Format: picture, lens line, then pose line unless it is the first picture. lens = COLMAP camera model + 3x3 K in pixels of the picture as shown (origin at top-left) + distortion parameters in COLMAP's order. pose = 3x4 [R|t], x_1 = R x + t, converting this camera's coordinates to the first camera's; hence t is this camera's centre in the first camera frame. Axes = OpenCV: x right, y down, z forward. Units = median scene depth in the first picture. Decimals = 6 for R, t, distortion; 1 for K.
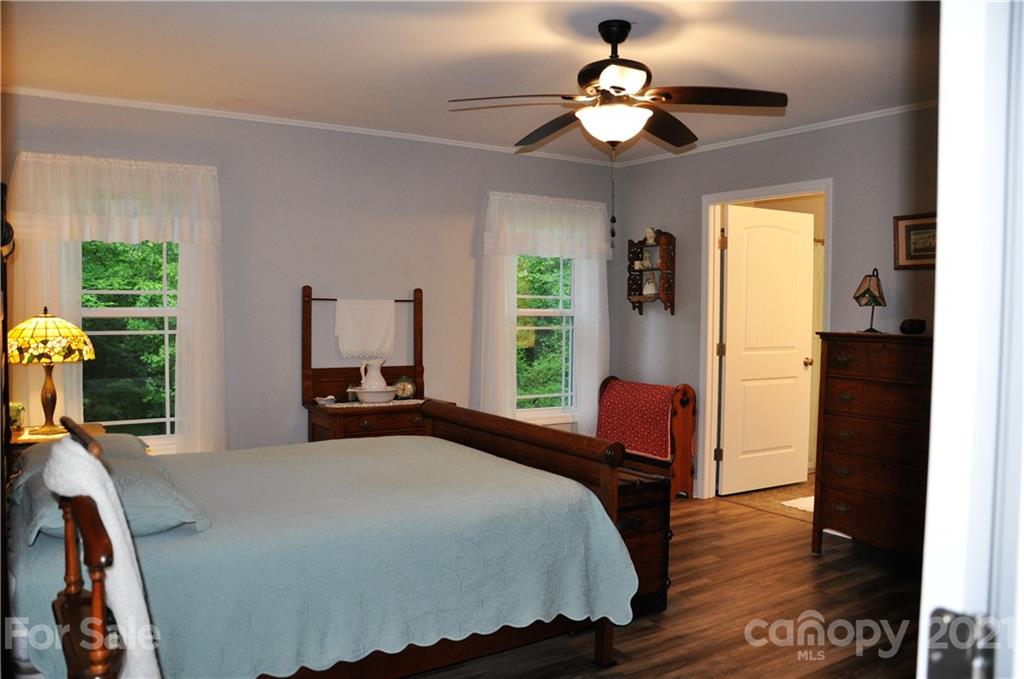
lens RADIAL K [[801.3, 0, 512.0], [0, 801.3, 339.5], [0, 0, 1]] dist [-0.153586, 0.112335]
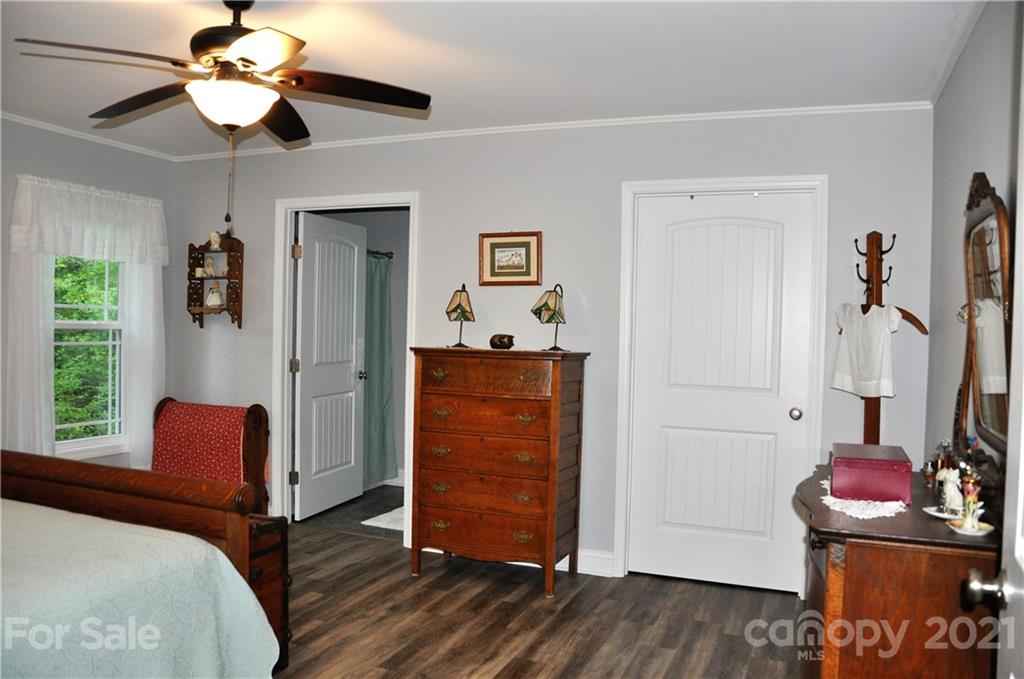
lens RADIAL K [[801.3, 0, 512.0], [0, 801.3, 339.5], [0, 0, 1]] dist [-0.153586, 0.112335]
pose [[0.824592, -0.002348, 0.565723, -0.070743], [0.009955, 0.999897, -0.010360, -0.007894], [-0.565640, 0.014175, 0.824531, 0.112337]]
